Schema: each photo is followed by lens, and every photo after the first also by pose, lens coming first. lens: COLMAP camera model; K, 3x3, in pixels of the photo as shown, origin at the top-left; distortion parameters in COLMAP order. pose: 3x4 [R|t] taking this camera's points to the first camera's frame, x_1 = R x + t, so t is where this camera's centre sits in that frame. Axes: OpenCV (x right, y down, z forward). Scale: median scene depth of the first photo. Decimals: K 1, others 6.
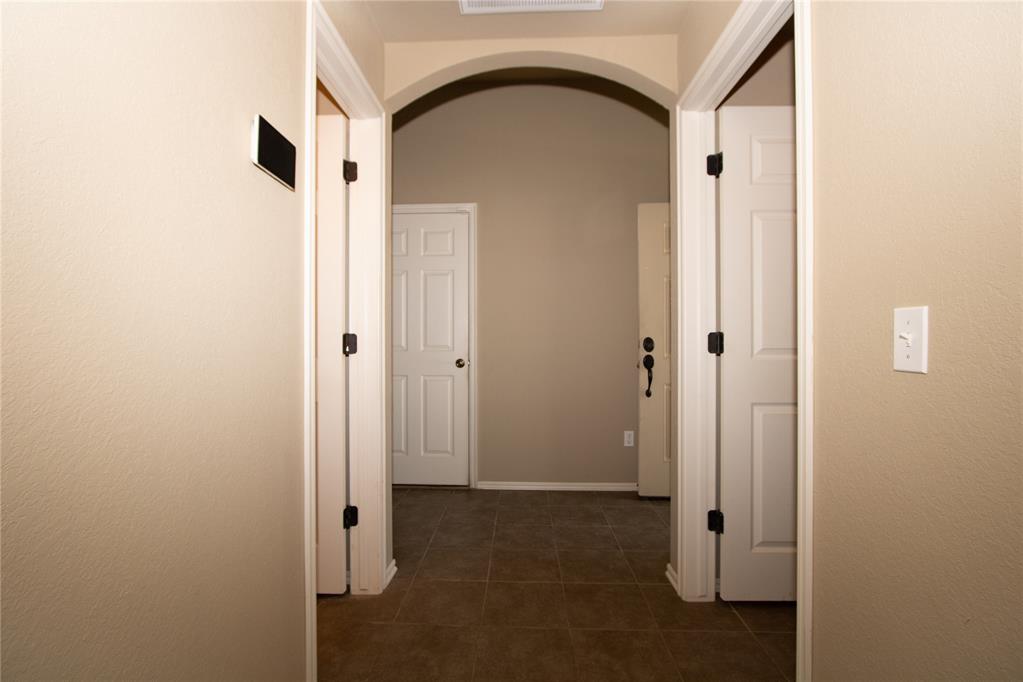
lens RADIAL K [[467.1, 0, 511.4], [0, 467.1, 344.9], [0, 0, 1]] dist [0.002588, 0.000422]
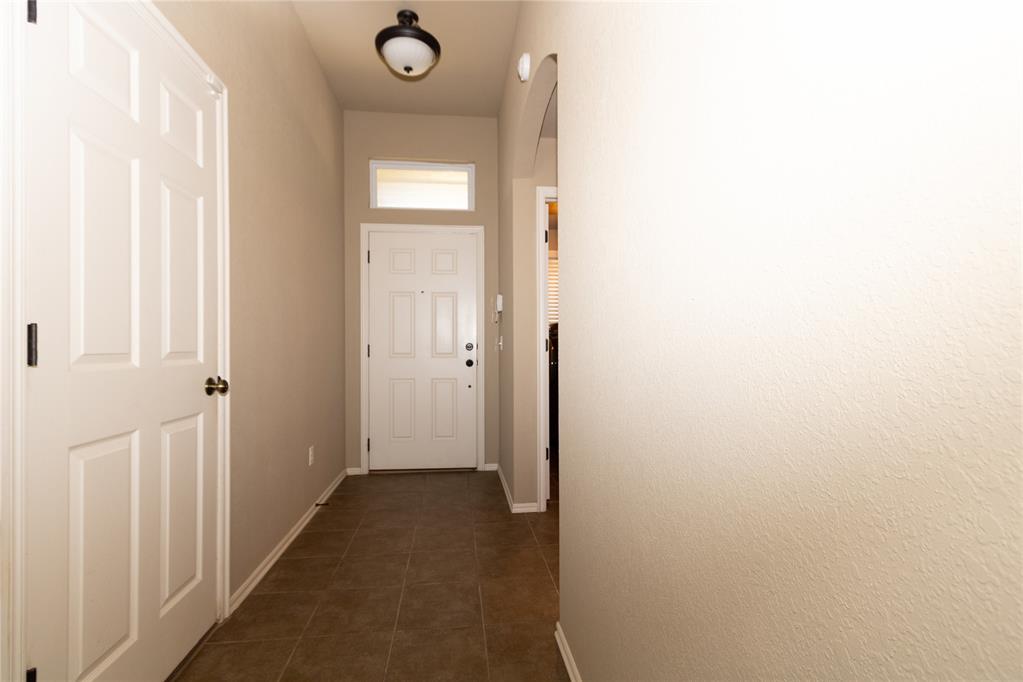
lens RADIAL K [[467.1, 0, 511.4], [0, 467.1, 344.9], [0, 0, 1]] dist [0.002588, 0.000422]
pose [[-0.145596, 0.011105, 0.989282, -0.847042], [0.008265, 0.999916, -0.010007, 0.018178], [-0.989310, 0.006720, -0.145675, 1.010688]]
